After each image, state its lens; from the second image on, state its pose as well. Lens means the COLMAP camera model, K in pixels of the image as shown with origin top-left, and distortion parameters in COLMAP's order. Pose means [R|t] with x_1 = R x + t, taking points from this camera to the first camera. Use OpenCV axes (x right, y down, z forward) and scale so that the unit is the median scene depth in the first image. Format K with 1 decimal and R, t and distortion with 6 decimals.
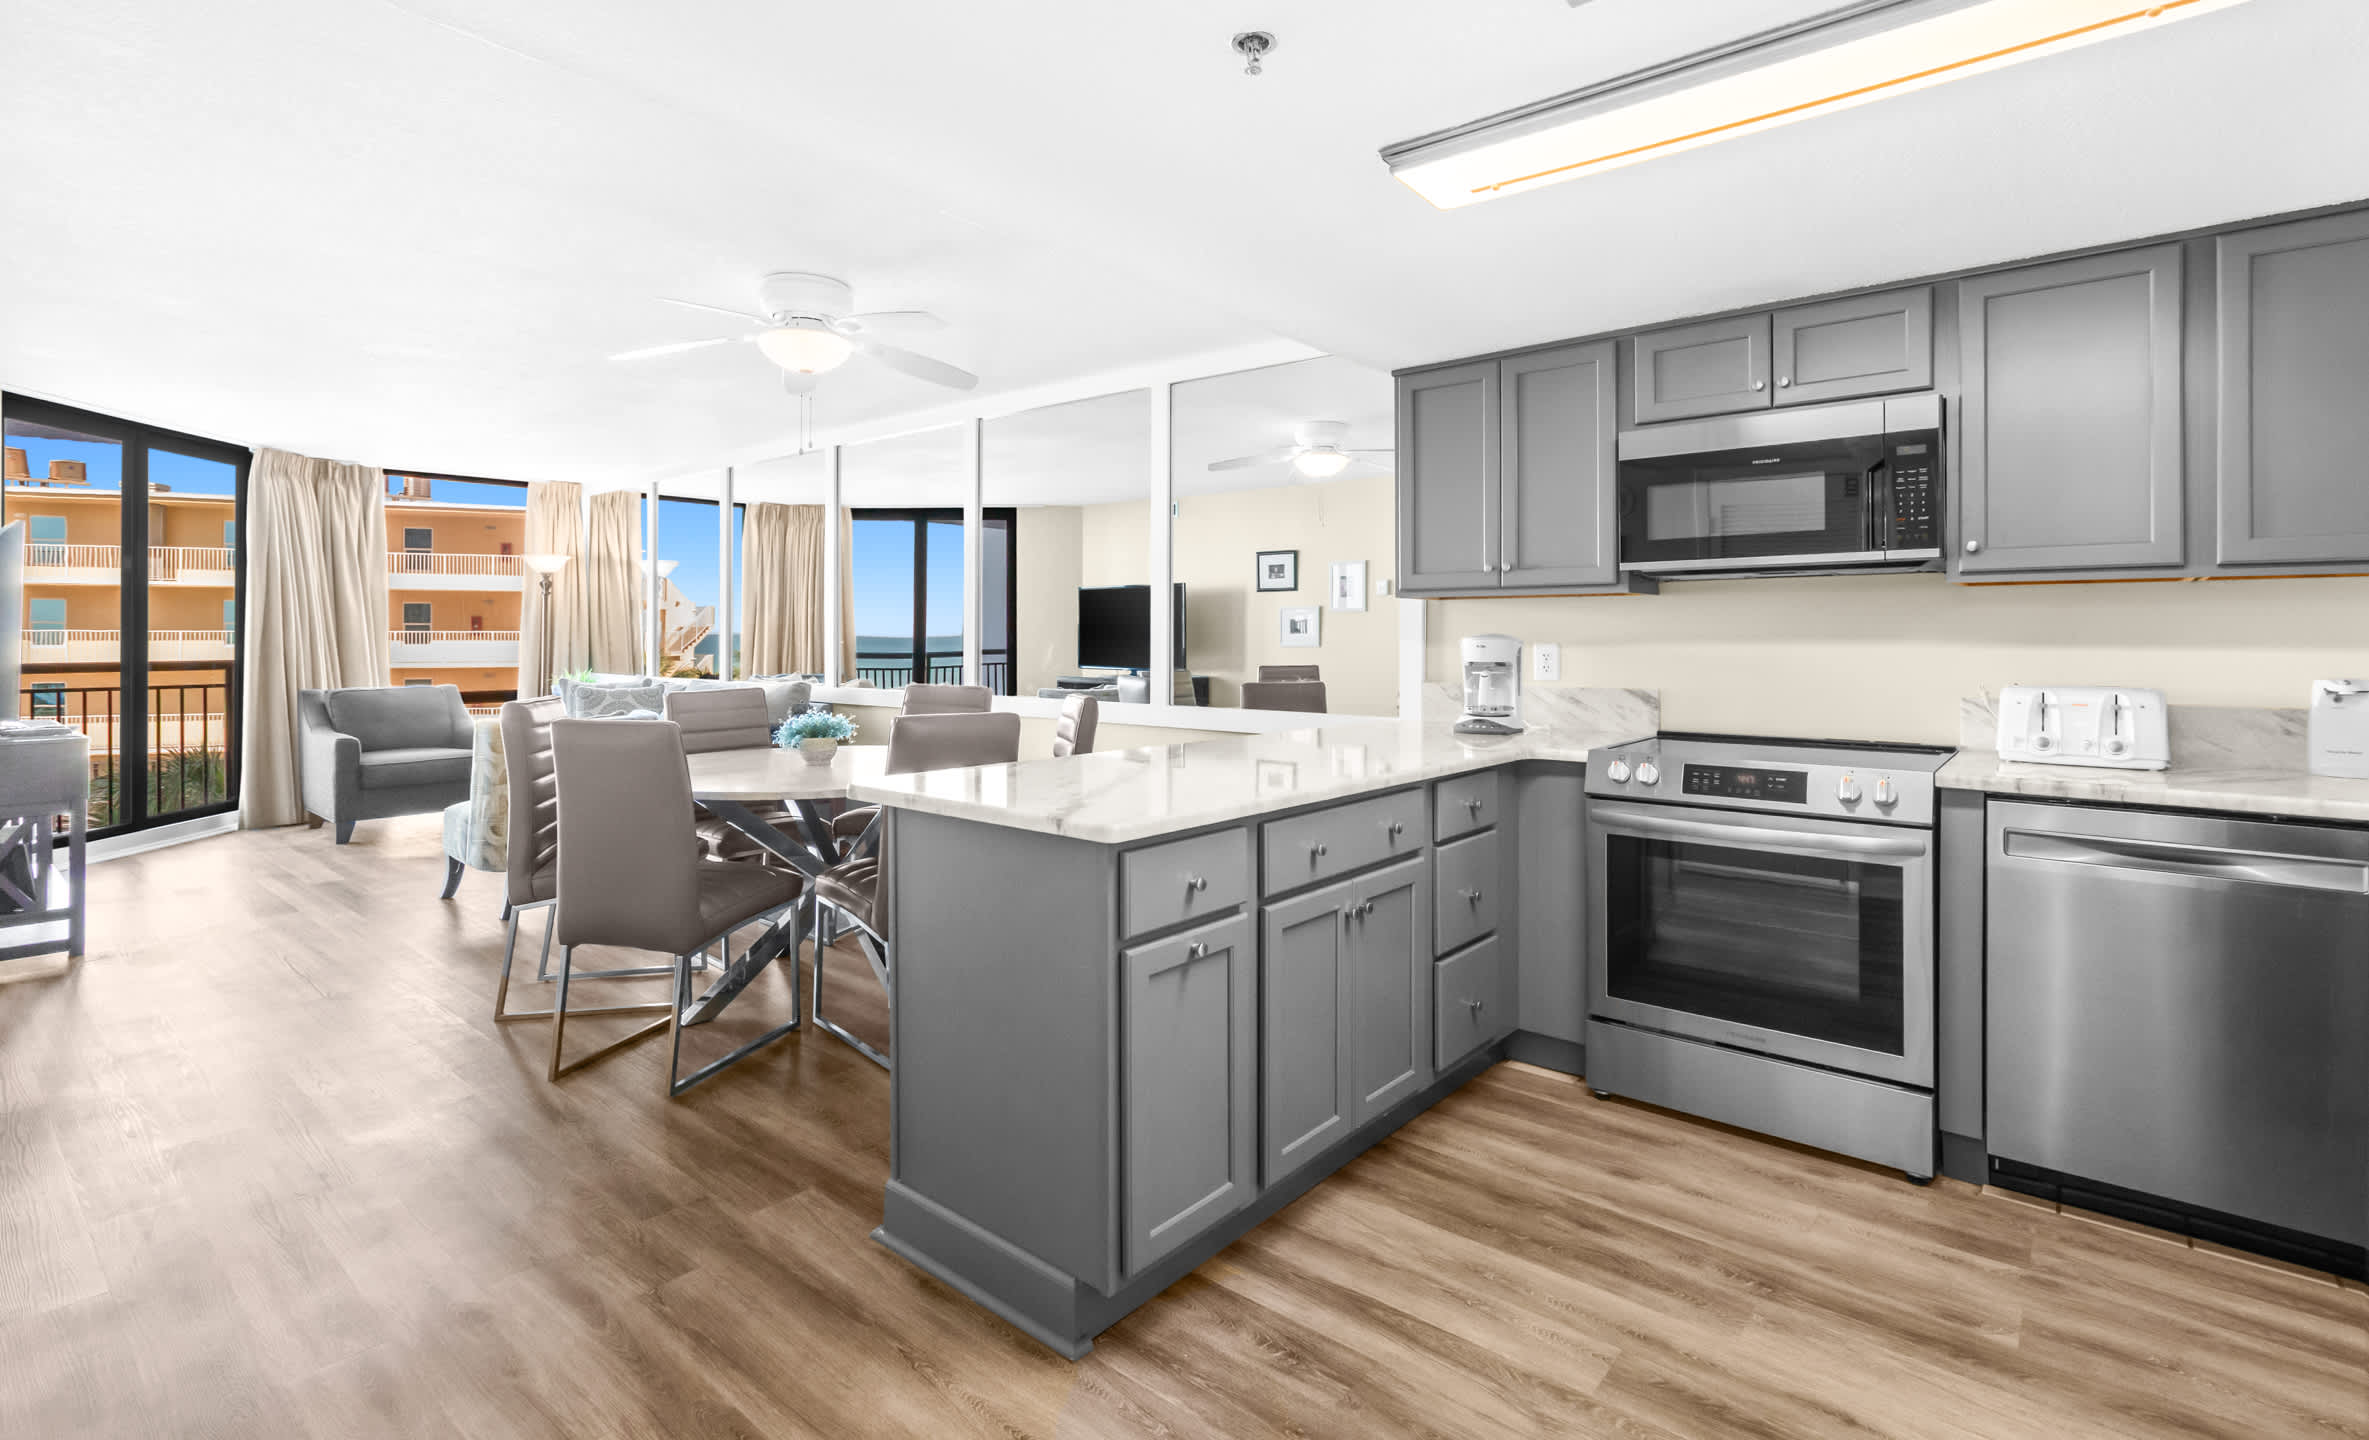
lens RADIAL K [[1096.8, 0, 1193.2], [0, 1096.8, 637.8], [0, 0, 1]] dist [0.000439, -0.000150]
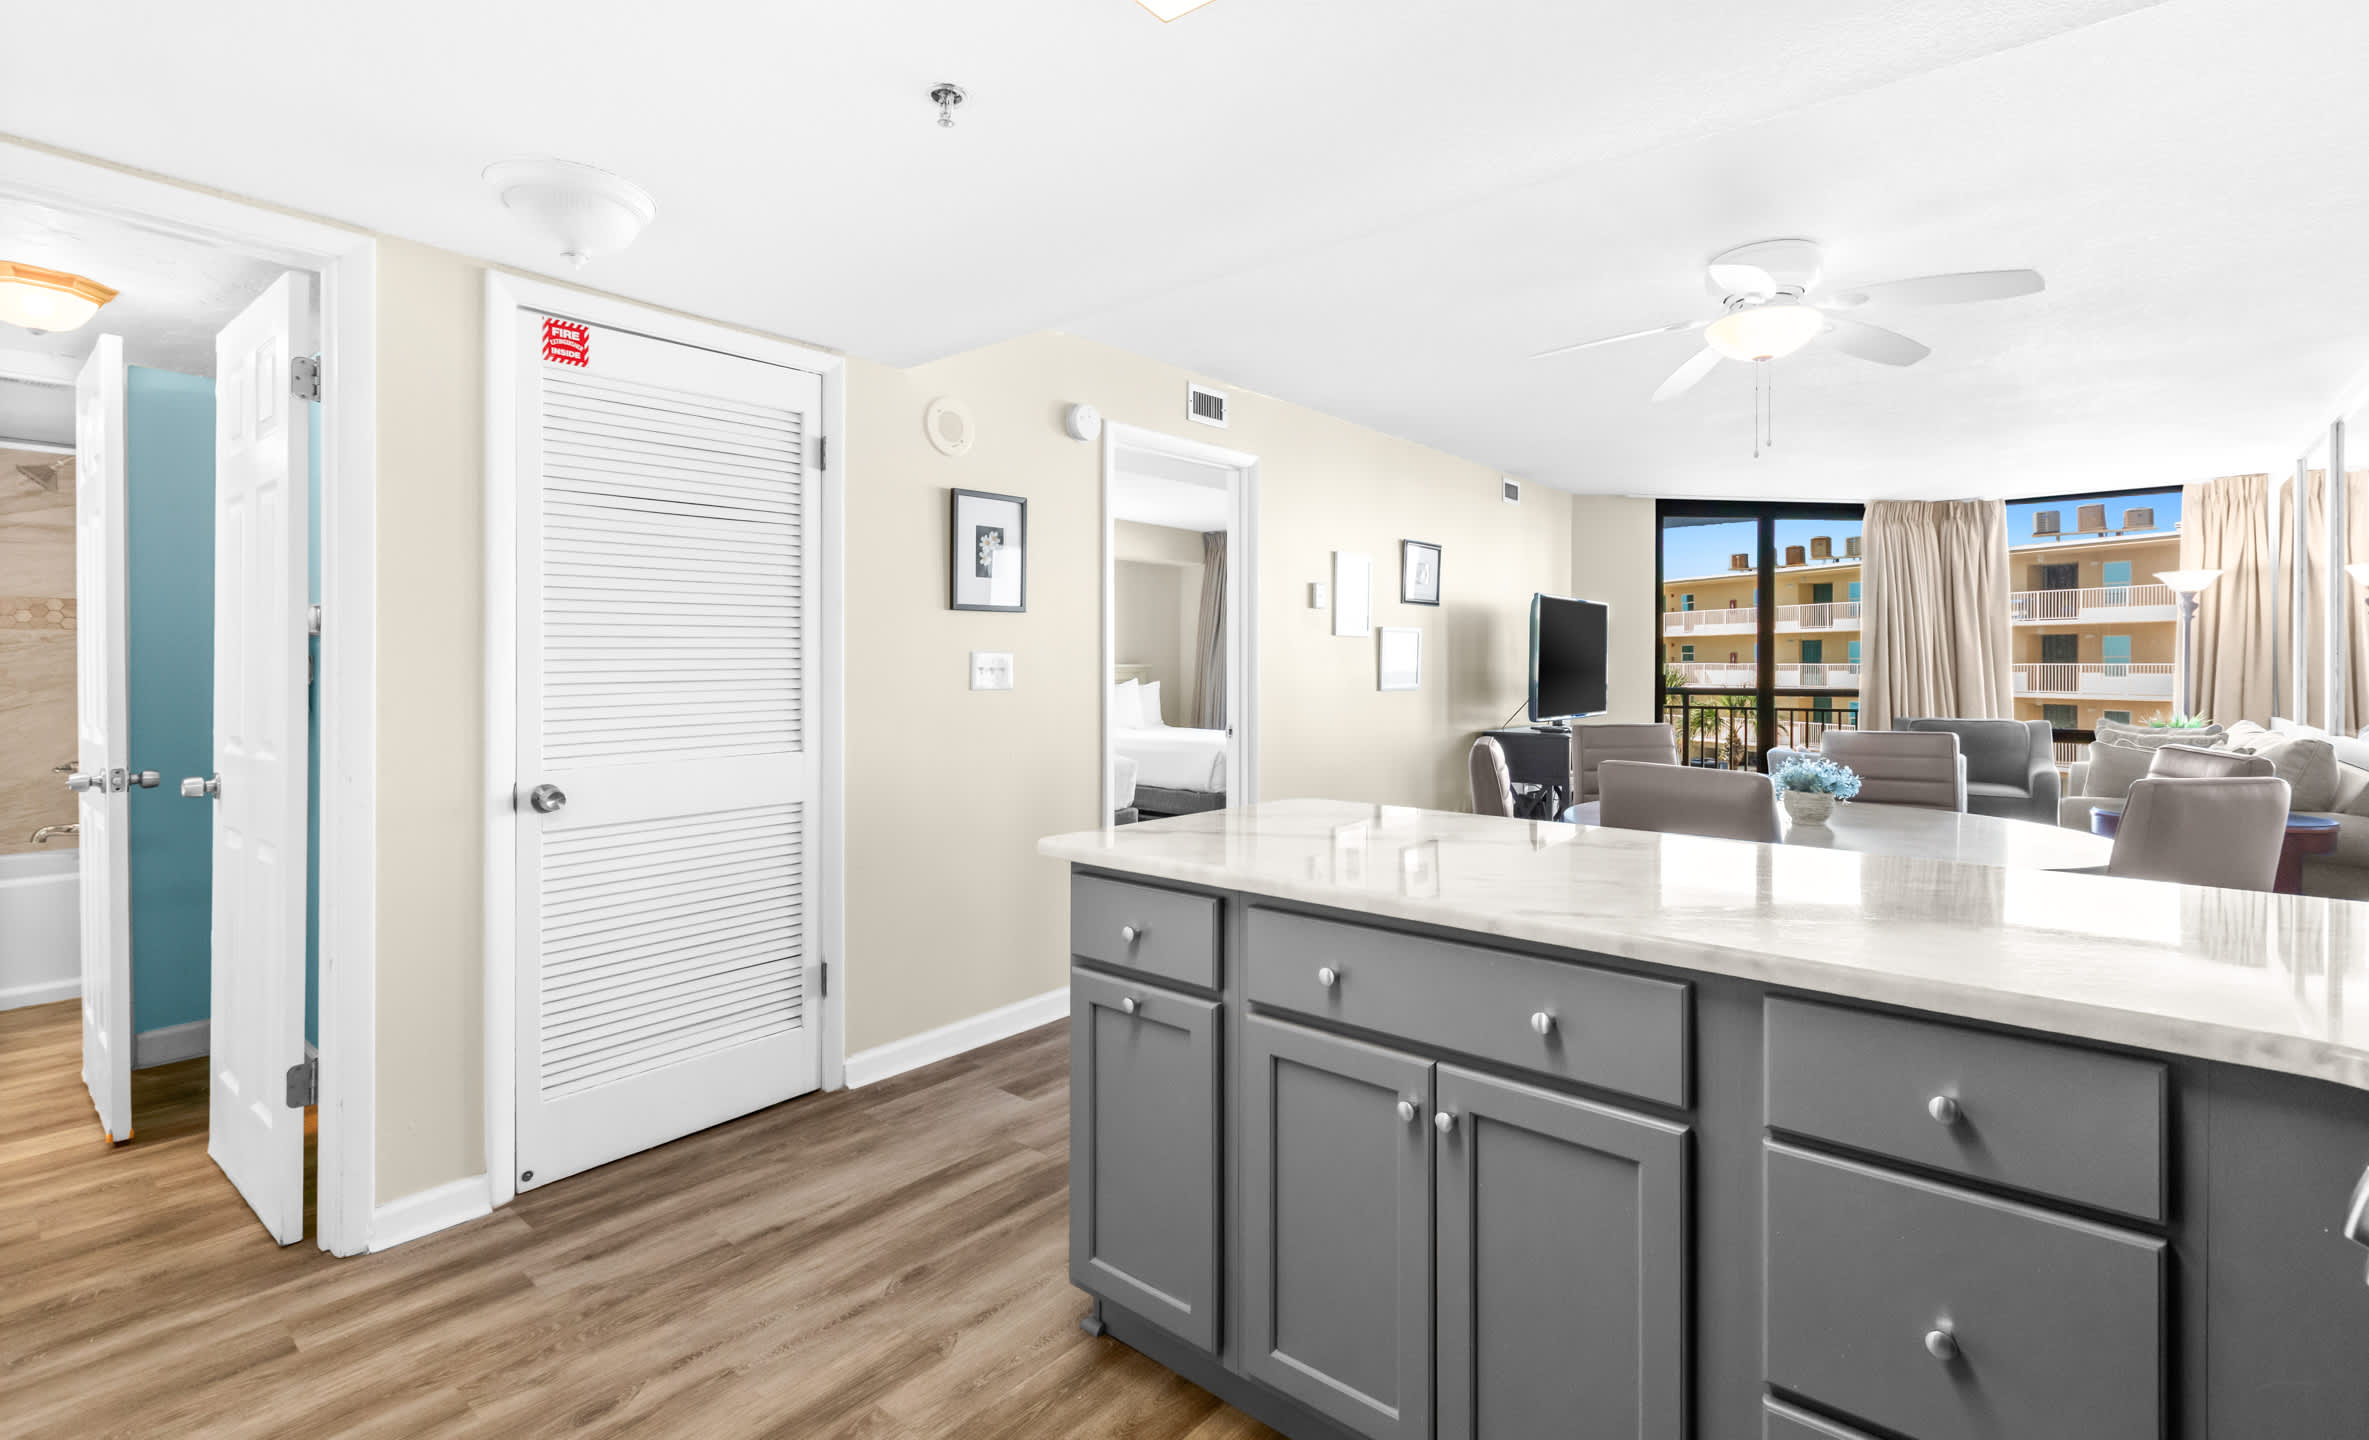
lens RADIAL K [[1072.5, 0, 1195.8], [0, 1072.5, 672.0], [0, 0, 1]] dist [0.000858, -0.000185]
pose [[0.000460, 0.005464, -0.999985, 0.244017], [-0.004700, 0.999974, 0.005462, -0.000453], [0.999989, 0.004697, 0.000486, 0.282342]]
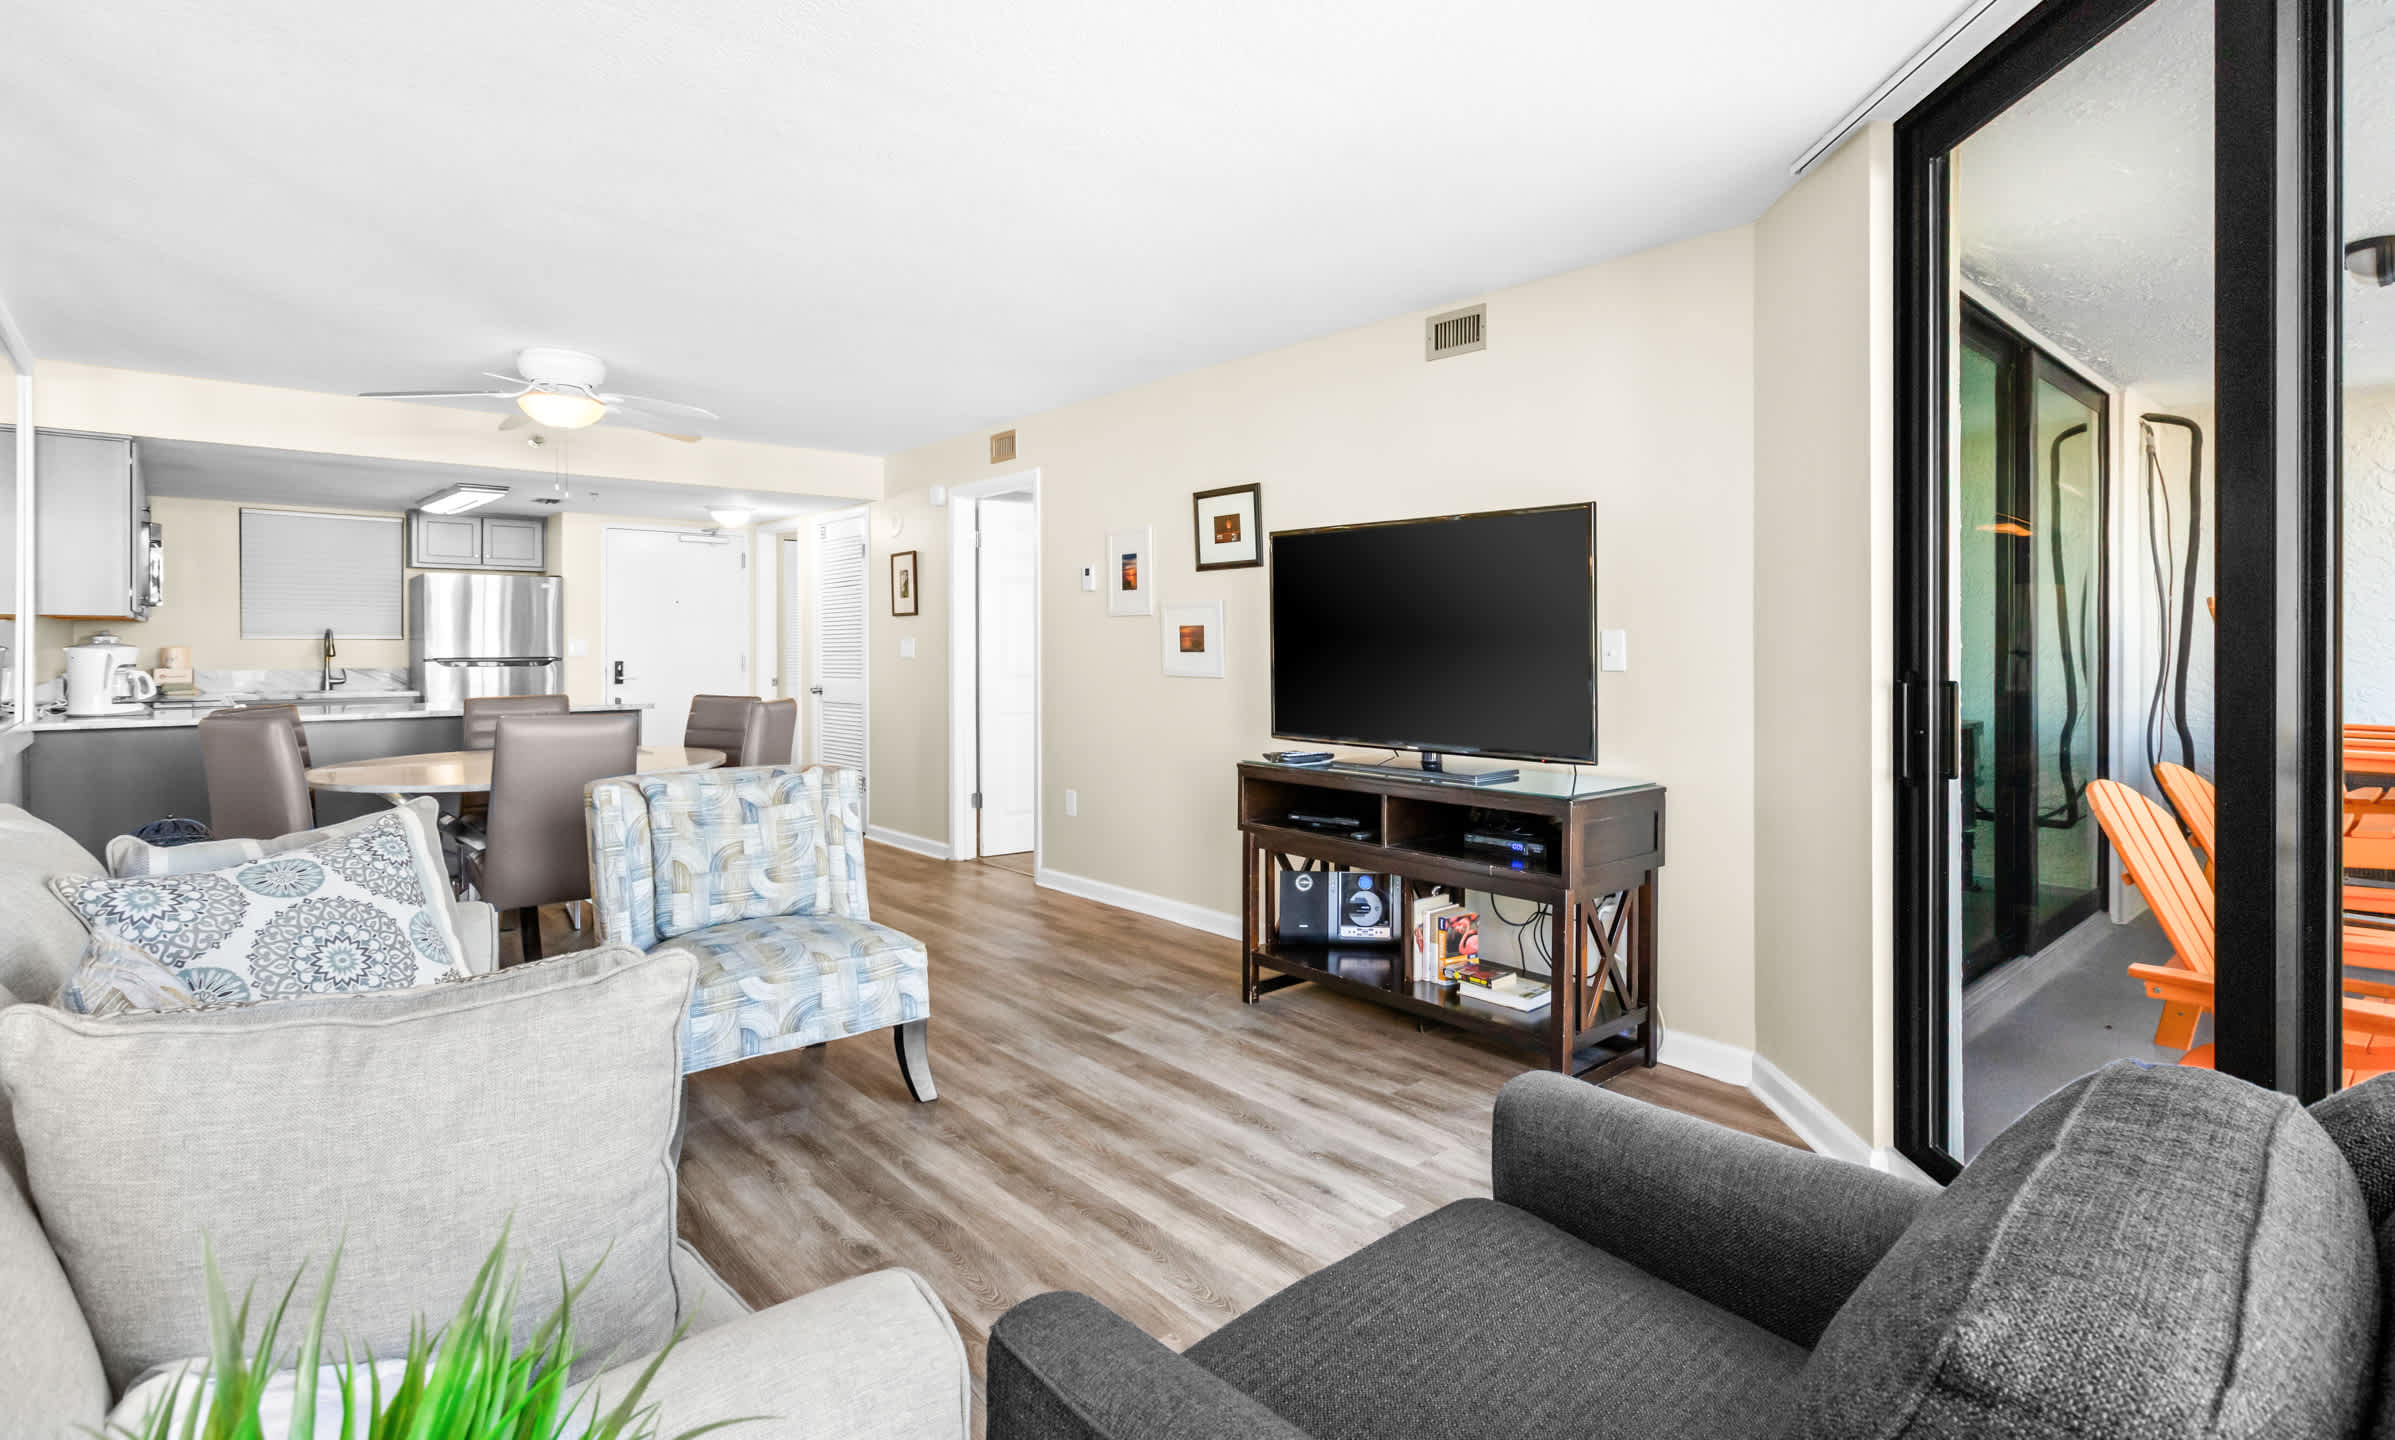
lens RADIAL K [[1140.7, 0, 1248.5], [0, 1140.7, 638.4], [0, 0, 1]] dist [0.001050, 0.000025]
pose [[-0.992161, 0.004093, 0.124901, -0.636426], [0.004697, 0.999979, 0.004536, -0.009531], [-0.124879, 0.005087, -0.992159, 1.089281]]
